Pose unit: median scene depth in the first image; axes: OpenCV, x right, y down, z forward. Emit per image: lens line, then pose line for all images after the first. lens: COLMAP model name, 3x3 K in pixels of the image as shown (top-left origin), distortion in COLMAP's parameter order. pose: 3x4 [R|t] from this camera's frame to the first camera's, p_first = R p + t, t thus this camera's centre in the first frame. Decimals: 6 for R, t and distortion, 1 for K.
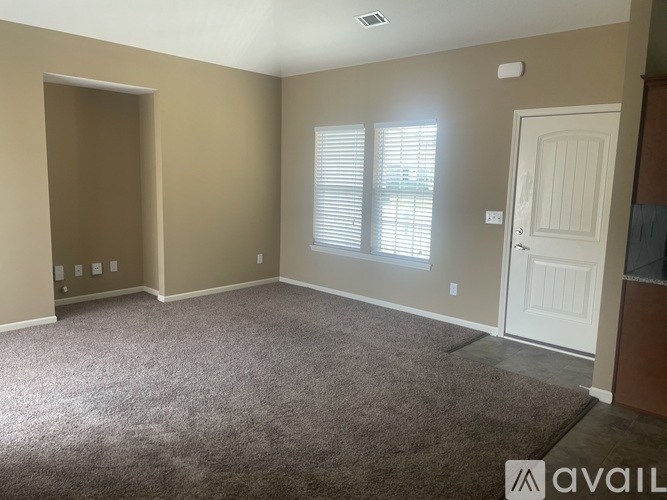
lens RADIAL K [[513.0, 0, 328.5], [0, 513.0, 248.7], [0, 0, 1]] dist [0.108643, -0.140419]
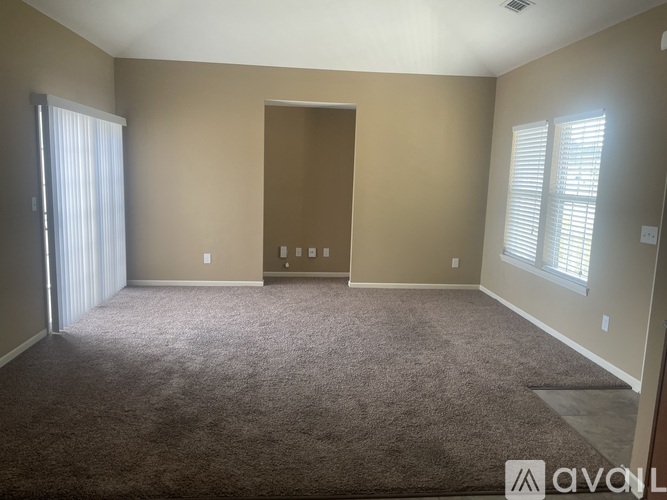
lens RADIAL K [[513.0, 0, 328.5], [0, 513.0, 248.7], [0, 0, 1]] dist [0.108643, -0.140419]
pose [[0.740939, 0.100101, -0.664070, 0.453291], [-0.112441, 0.993362, 0.024282, -0.005740], [0.662092, 0.056677, 0.747276, 0.123055]]
